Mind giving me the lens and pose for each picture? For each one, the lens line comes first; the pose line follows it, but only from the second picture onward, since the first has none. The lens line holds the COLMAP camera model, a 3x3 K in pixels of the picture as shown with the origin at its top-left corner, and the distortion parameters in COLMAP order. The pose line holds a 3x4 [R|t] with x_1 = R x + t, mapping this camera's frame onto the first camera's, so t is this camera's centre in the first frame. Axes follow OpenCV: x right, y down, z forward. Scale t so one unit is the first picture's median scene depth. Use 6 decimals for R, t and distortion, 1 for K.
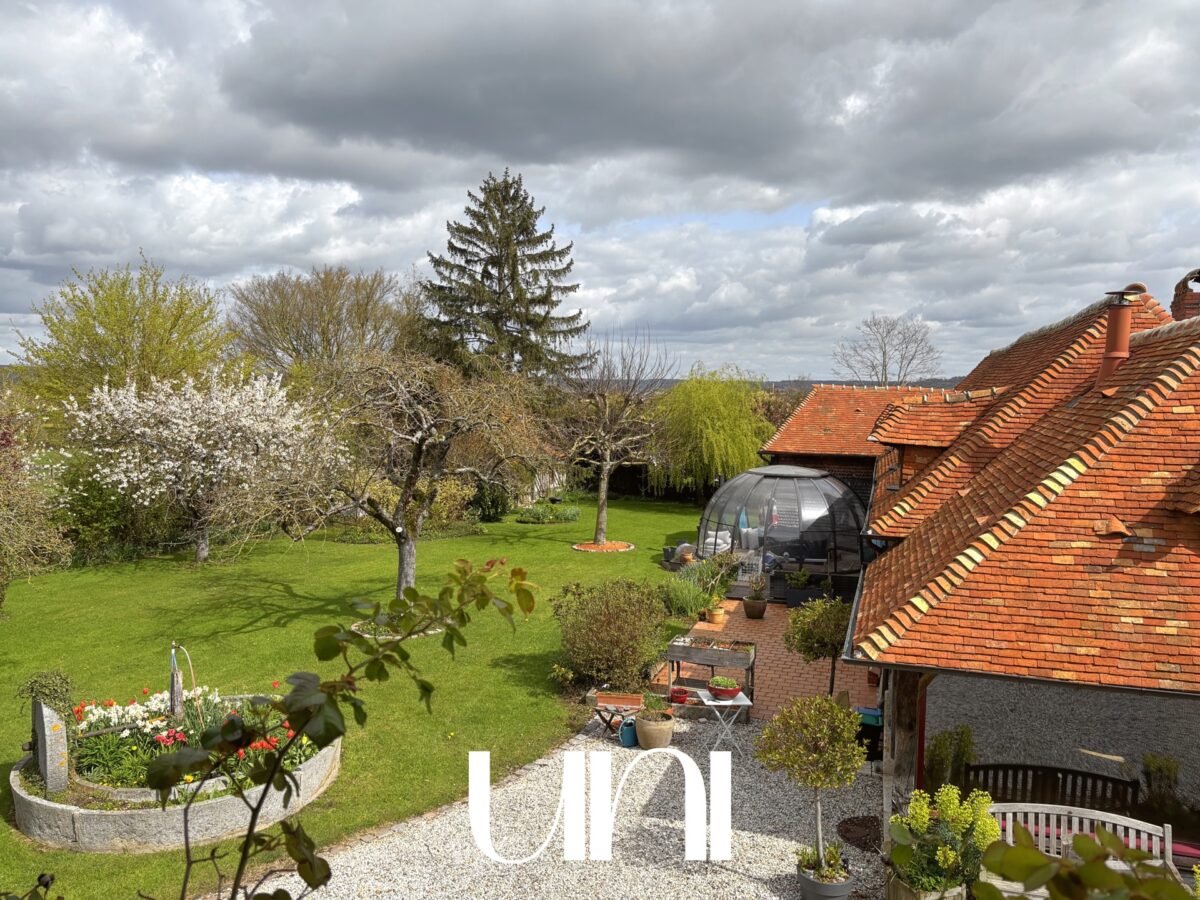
lens RADIAL K [[884.9, 0, 600.0], [0, 884.9, 450.0], [0, 0, 1]] dist [-0.001181, 0.000599]
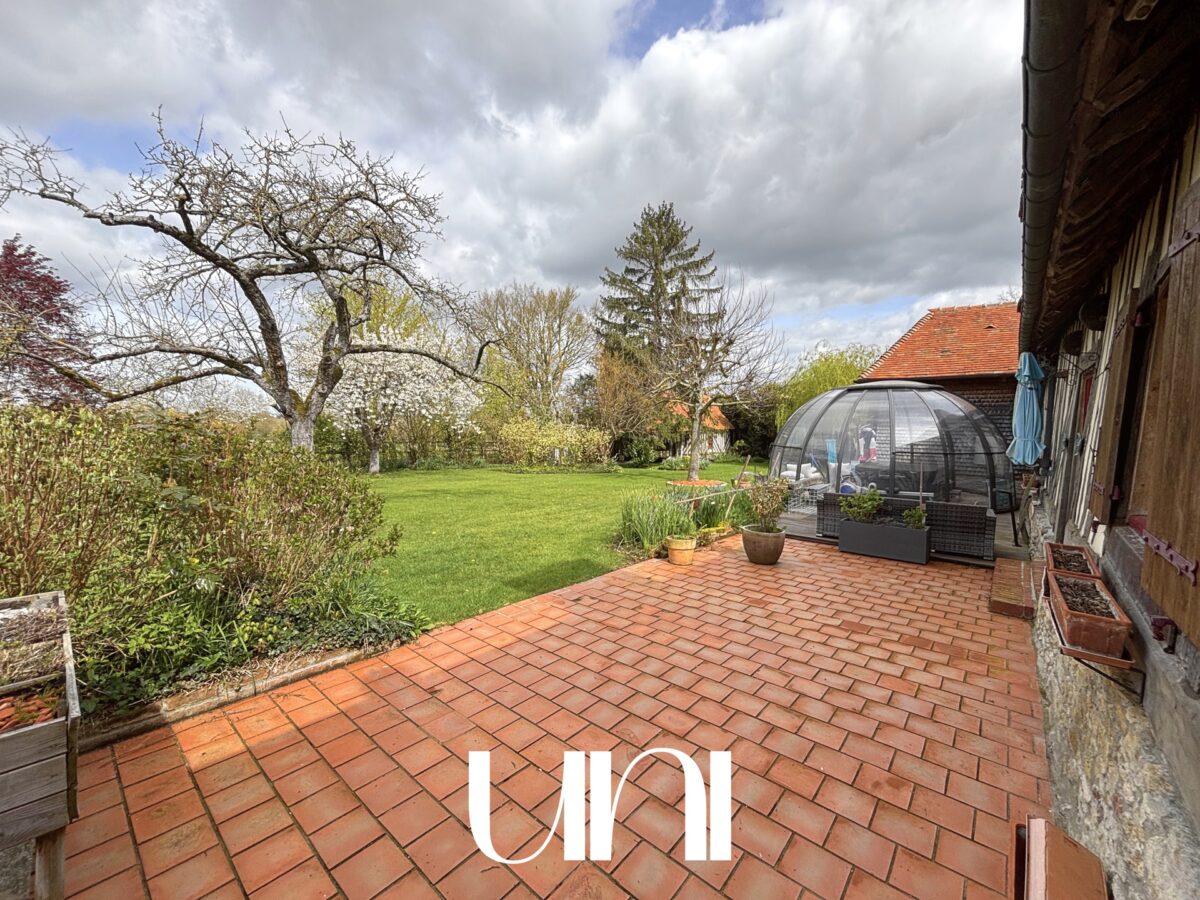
lens RADIAL K [[484.2, 0, 600.0], [0, 484.2, 450.0], [0, 0, 1]] dist [0.000308, 0.000041]
pose [[0.917433, 0.010849, -0.397743, 0.114957], [-0.015983, 0.999826, -0.009596, 0.067875], [0.397569, 0.015161, 0.917447, 0.371676]]
